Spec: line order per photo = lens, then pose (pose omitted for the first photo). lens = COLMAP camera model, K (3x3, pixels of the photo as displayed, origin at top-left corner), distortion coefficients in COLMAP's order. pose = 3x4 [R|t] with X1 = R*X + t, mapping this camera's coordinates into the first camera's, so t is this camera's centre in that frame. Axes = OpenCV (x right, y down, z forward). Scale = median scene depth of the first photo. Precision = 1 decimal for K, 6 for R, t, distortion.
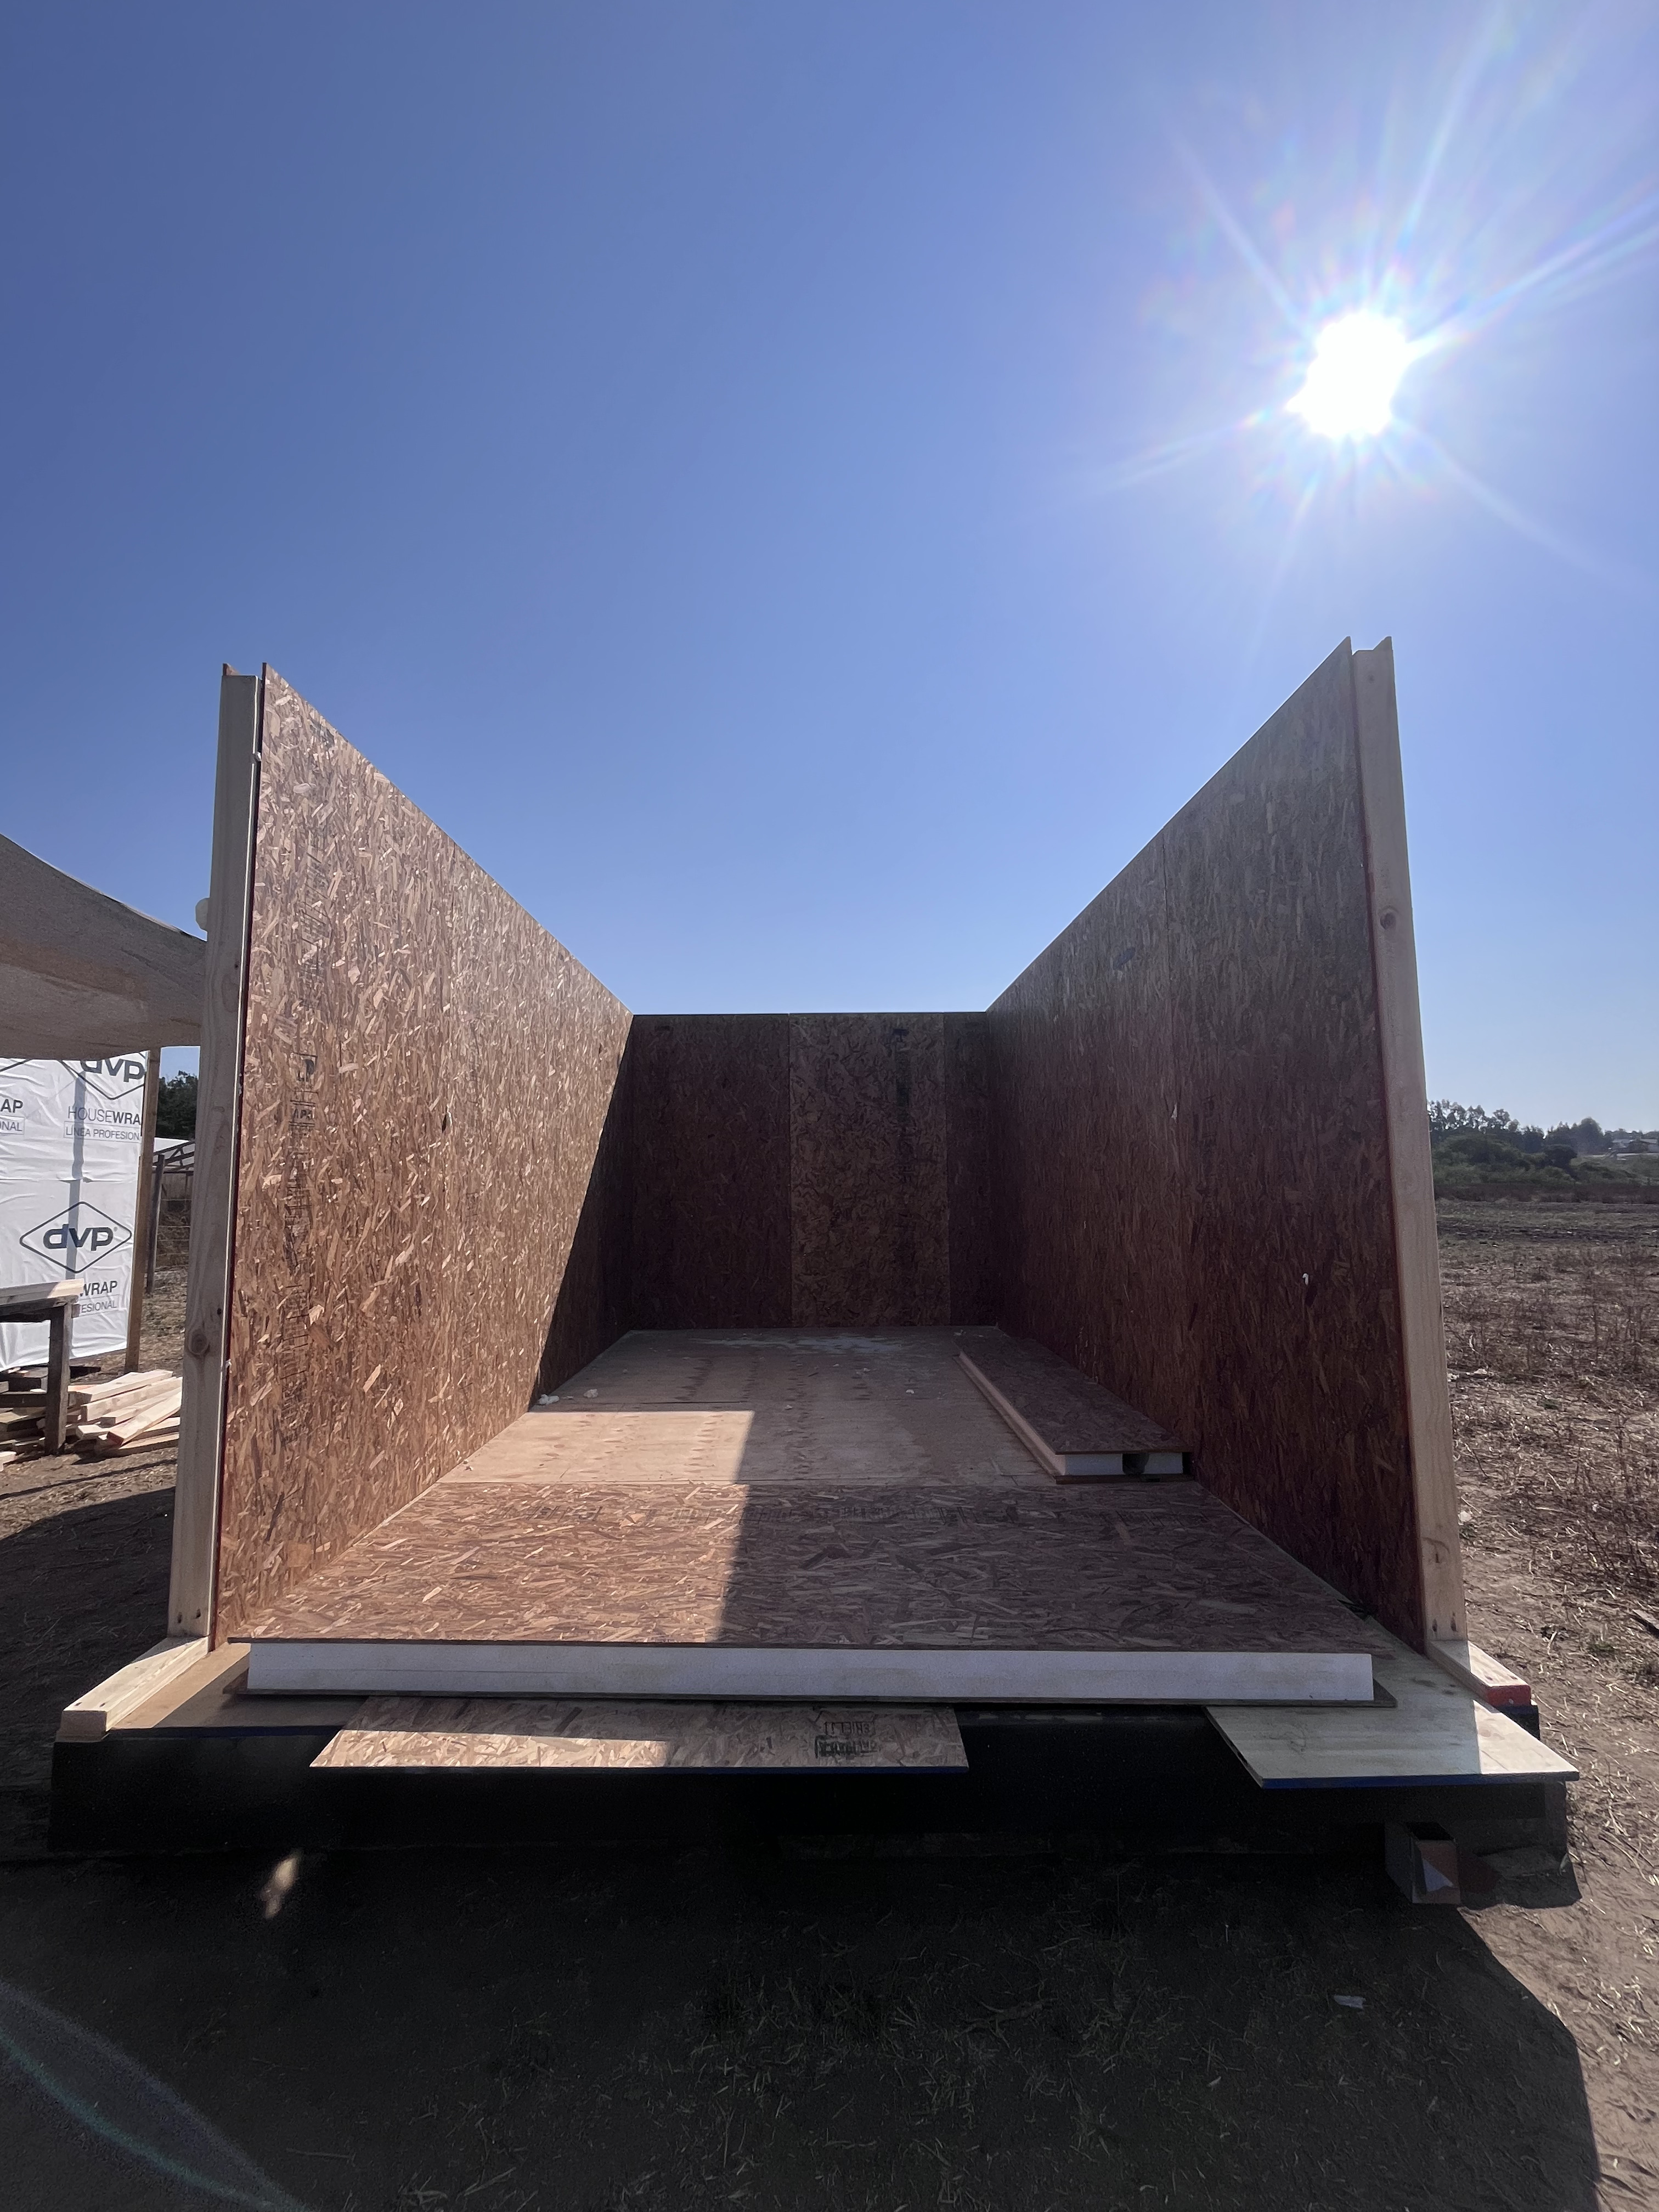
lens RADIAL K [[887.3, 0, 832.4], [0, 887.3, 1100.2], [0, 0, 1]] dist [0.000191, 0.000075]
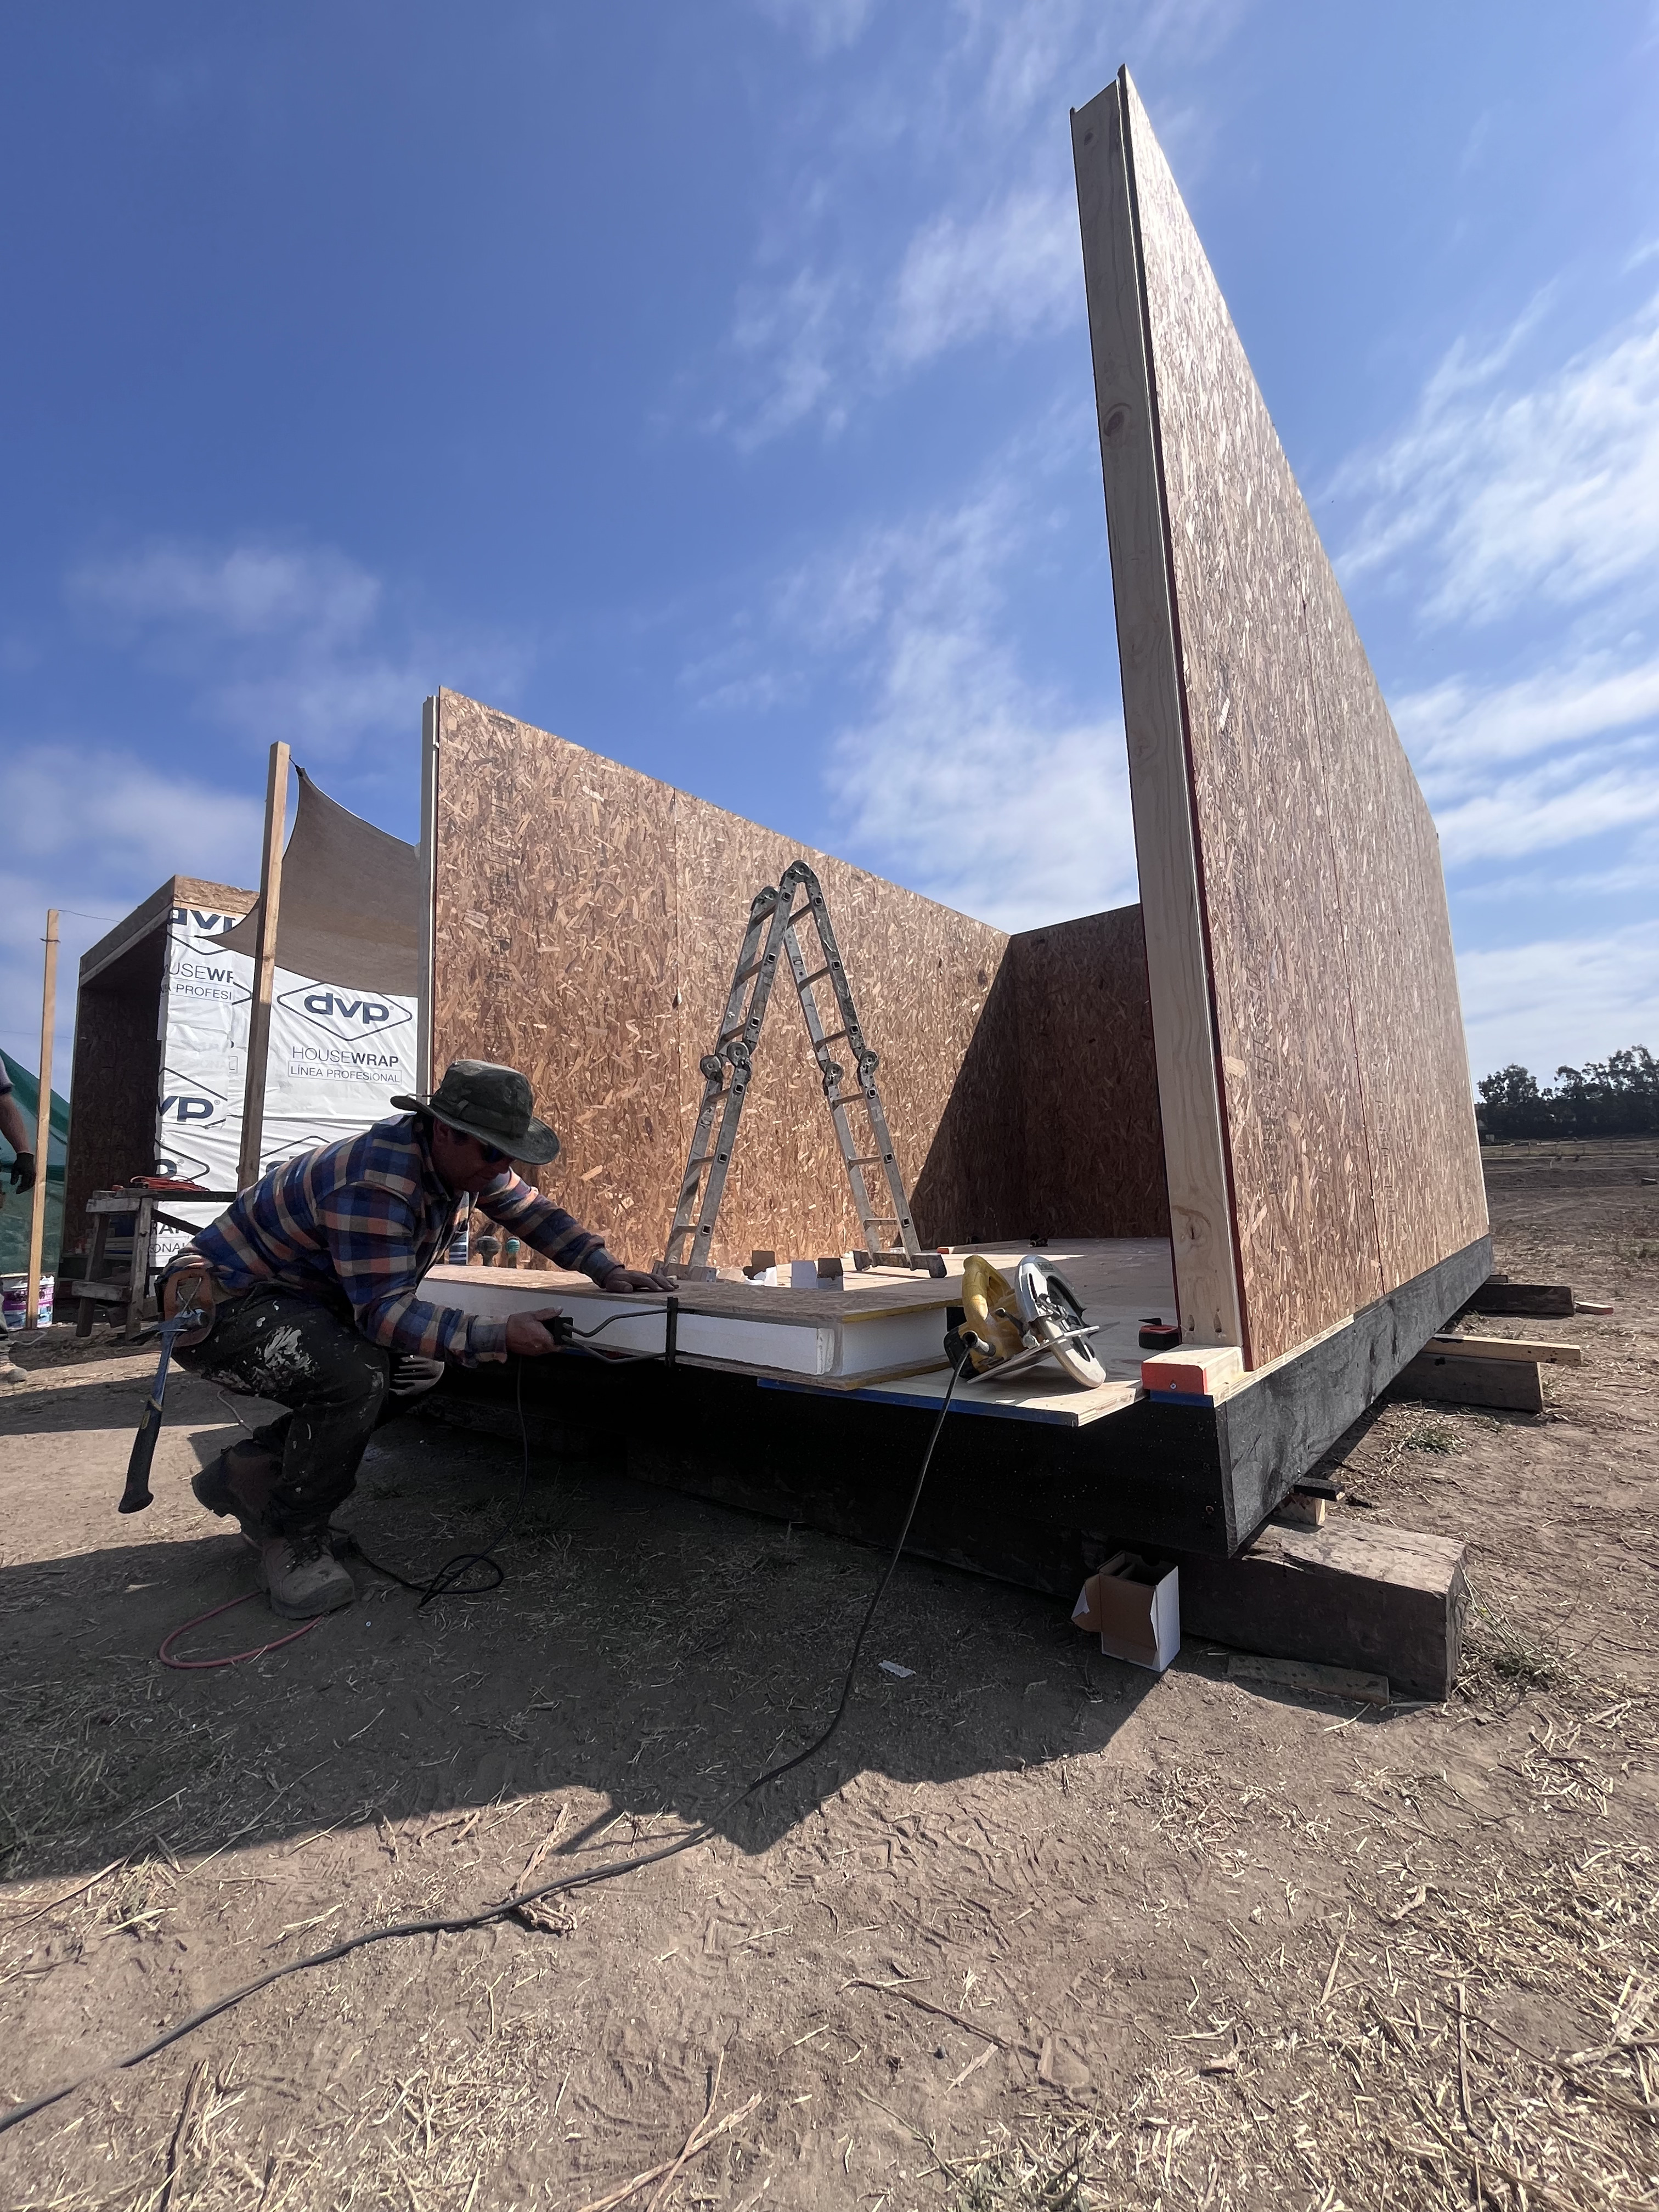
lens RADIAL K [[887.3, 0, 839.3], [0, 887.3, 1103.0], [0, 0, 1]] dist [0.000191, 0.000075]
pose [[0.761164, -0.097838, -0.641137, 0.648062], [0.096631, 0.994630, -0.037059, 0.284410], [0.641320, -0.033746, 0.766531, 0.187017]]
